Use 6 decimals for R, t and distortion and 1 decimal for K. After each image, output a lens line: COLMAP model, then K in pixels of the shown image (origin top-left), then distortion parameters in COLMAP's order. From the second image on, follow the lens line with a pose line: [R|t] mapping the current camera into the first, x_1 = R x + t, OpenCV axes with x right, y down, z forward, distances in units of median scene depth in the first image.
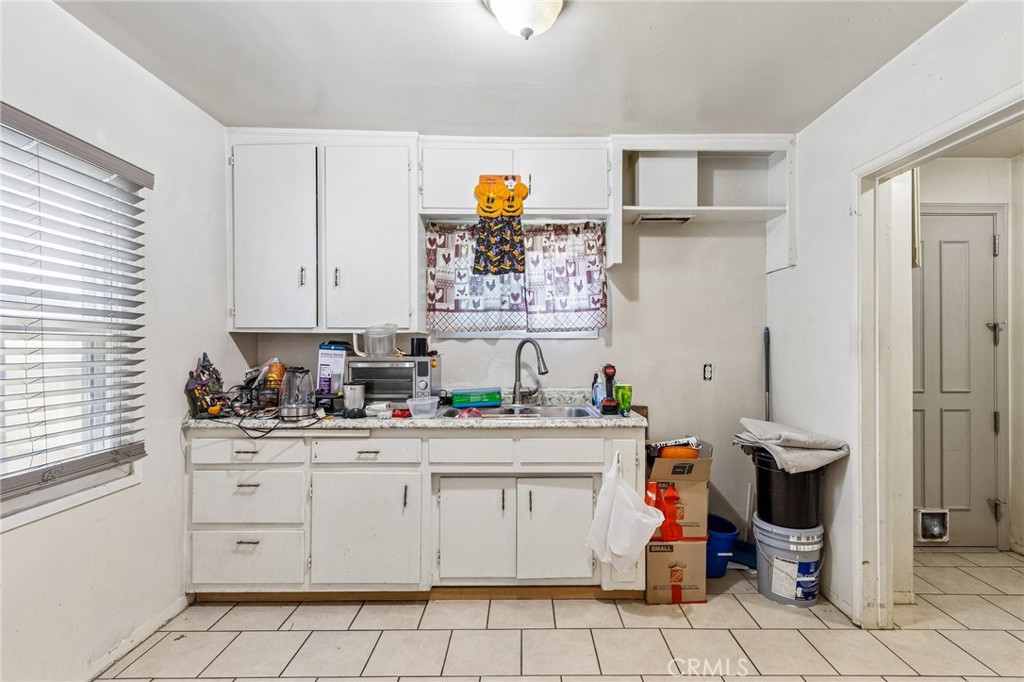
lens RADIAL K [[474.9, 0, 512.1], [0, 474.9, 344.3], [0, 0, 1]] dist [0.006034, -0.000235]
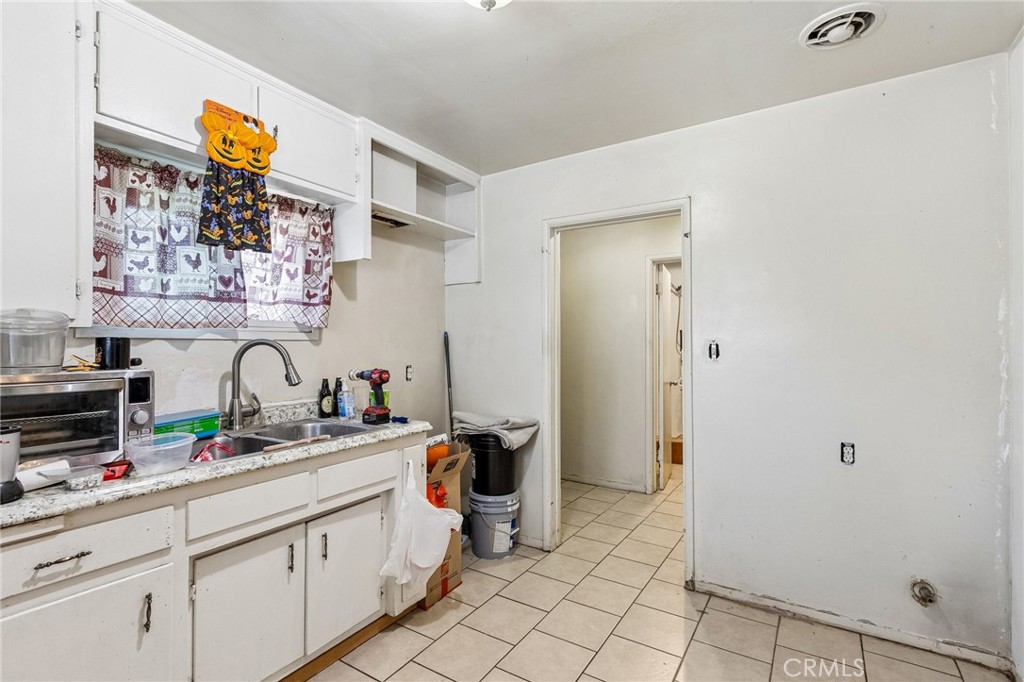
lens RADIAL K [[474.9, 0, 511.0], [0, 474.9, 339.2], [0, 0, 1]] dist [0.006034, -0.000235]
pose [[0.554957, 0.010545, 0.831812, -0.390772], [-0.000467, 0.999923, -0.012364, -0.003854], [-0.831879, 0.006473, 0.554919, 0.262008]]
